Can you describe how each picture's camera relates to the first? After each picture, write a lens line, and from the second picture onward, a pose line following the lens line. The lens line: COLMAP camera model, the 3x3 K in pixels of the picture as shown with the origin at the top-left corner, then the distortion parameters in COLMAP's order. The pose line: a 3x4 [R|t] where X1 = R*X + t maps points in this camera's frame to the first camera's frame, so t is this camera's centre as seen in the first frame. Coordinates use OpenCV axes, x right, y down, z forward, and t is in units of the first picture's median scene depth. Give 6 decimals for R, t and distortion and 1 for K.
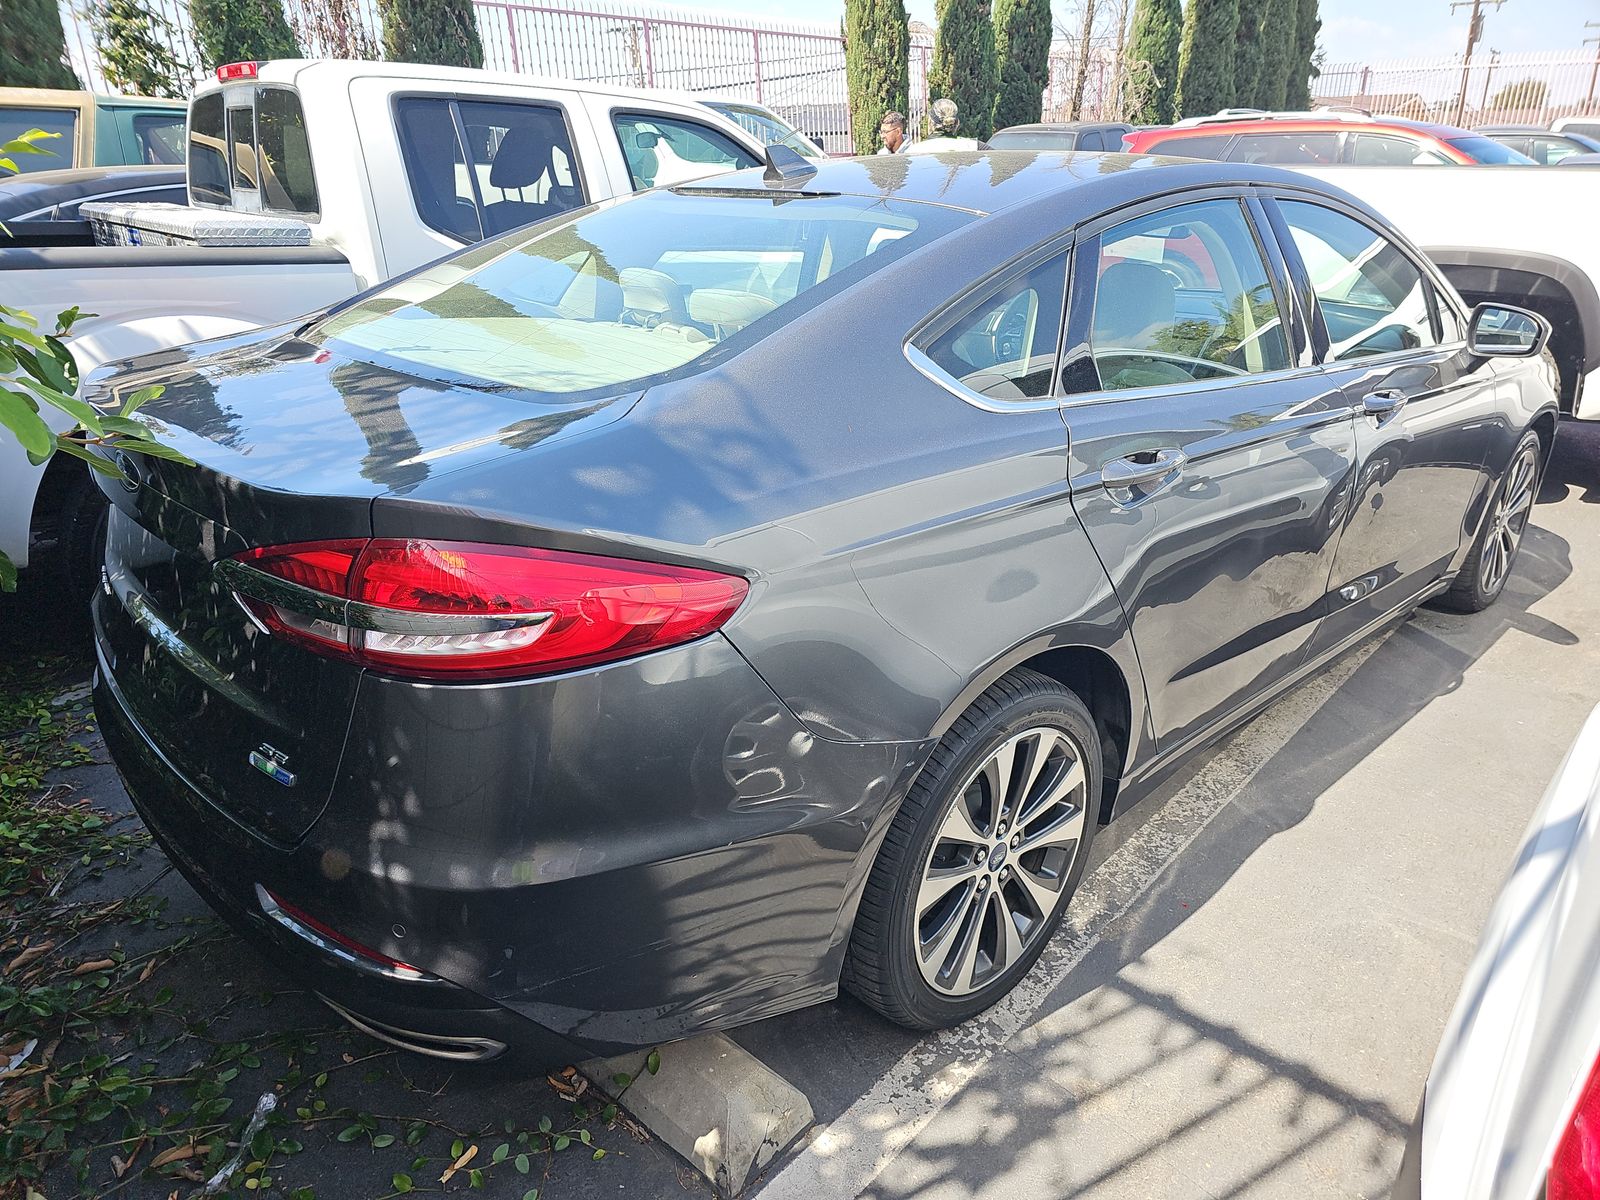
lens RADIAL K [[1105.3, 0, 795.8], [0, 1105.3, 603.7], [0, 0, 1]] dist [0.012777, 0.009766]
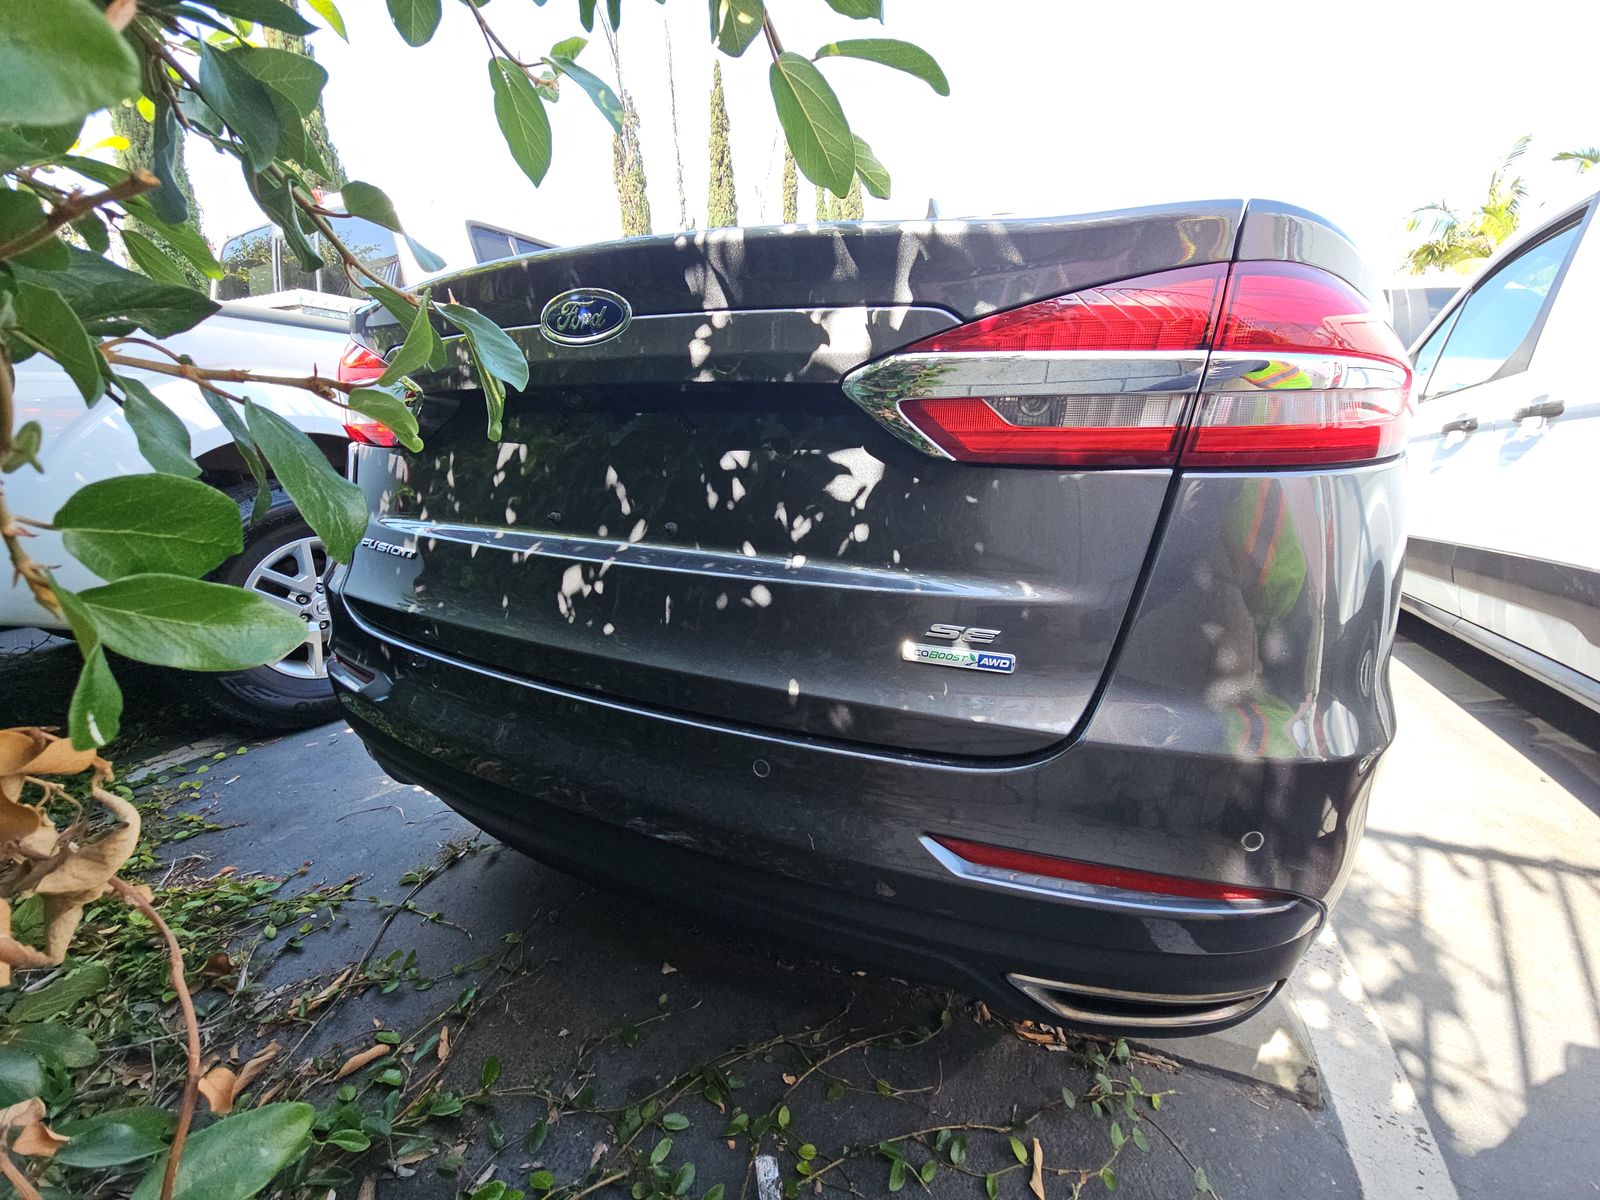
lens RADIAL K [[680.5, 0, 801.9], [0, 680.5, 600.1], [0, 0, 1]] dist [-0.011829, -0.001611]
pose [[0.939967, -0.080456, 0.331647, -0.543928], [0.121102, 0.987204, -0.103741, 0.115169], [-0.319057, 0.137676, 0.937682, 0.494789]]
